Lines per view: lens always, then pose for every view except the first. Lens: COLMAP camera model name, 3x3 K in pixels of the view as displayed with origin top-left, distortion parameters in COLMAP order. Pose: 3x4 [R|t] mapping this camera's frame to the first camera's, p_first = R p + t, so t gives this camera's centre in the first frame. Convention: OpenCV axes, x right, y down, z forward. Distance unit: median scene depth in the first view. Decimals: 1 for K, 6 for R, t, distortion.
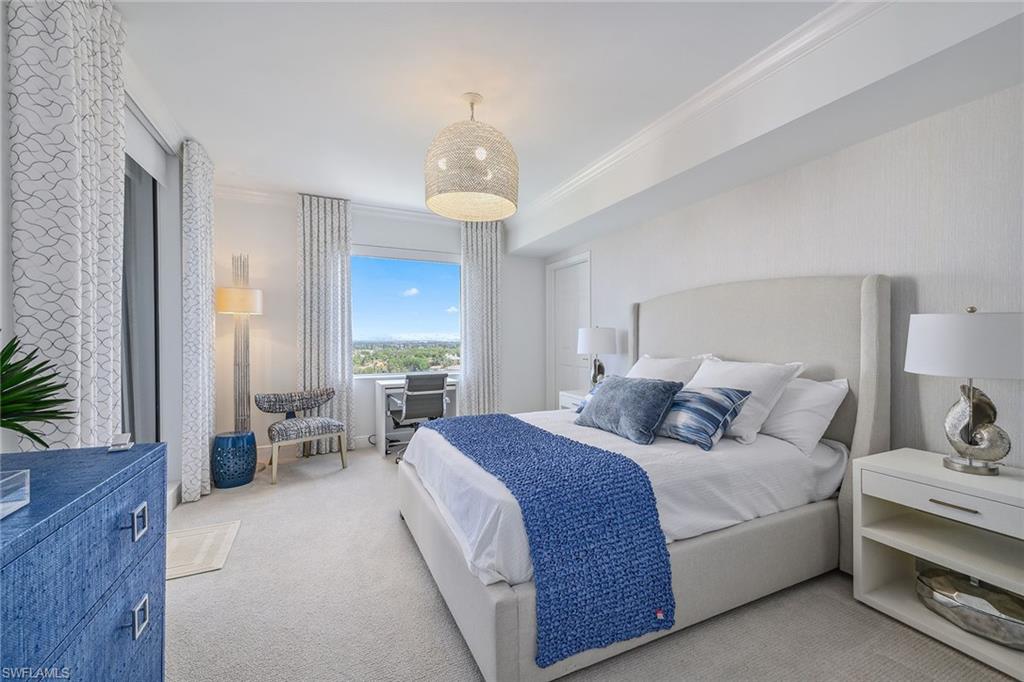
lens RADIAL K [[399.6, 0, 512.4], [0, 399.6, 342.0], [0, 0, 1]] dist [0.014927, 0.000217]
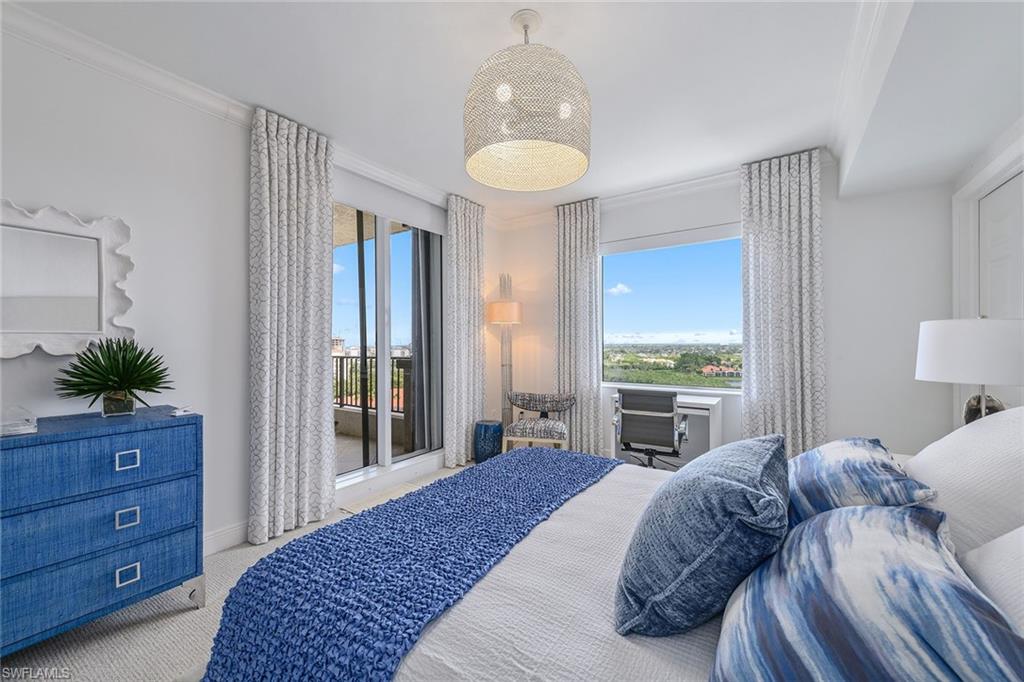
lens RADIAL K [[399.6, 0, 510.5], [0, 399.6, 342.4], [0, 0, 1]] dist [0.014927, 0.000217]
pose [[0.518491, -0.003767, -0.855075, 0.304725], [-0.002696, 0.999978, -0.006041, -0.005683], [0.855079, 0.005437, 0.518469, 0.352326]]
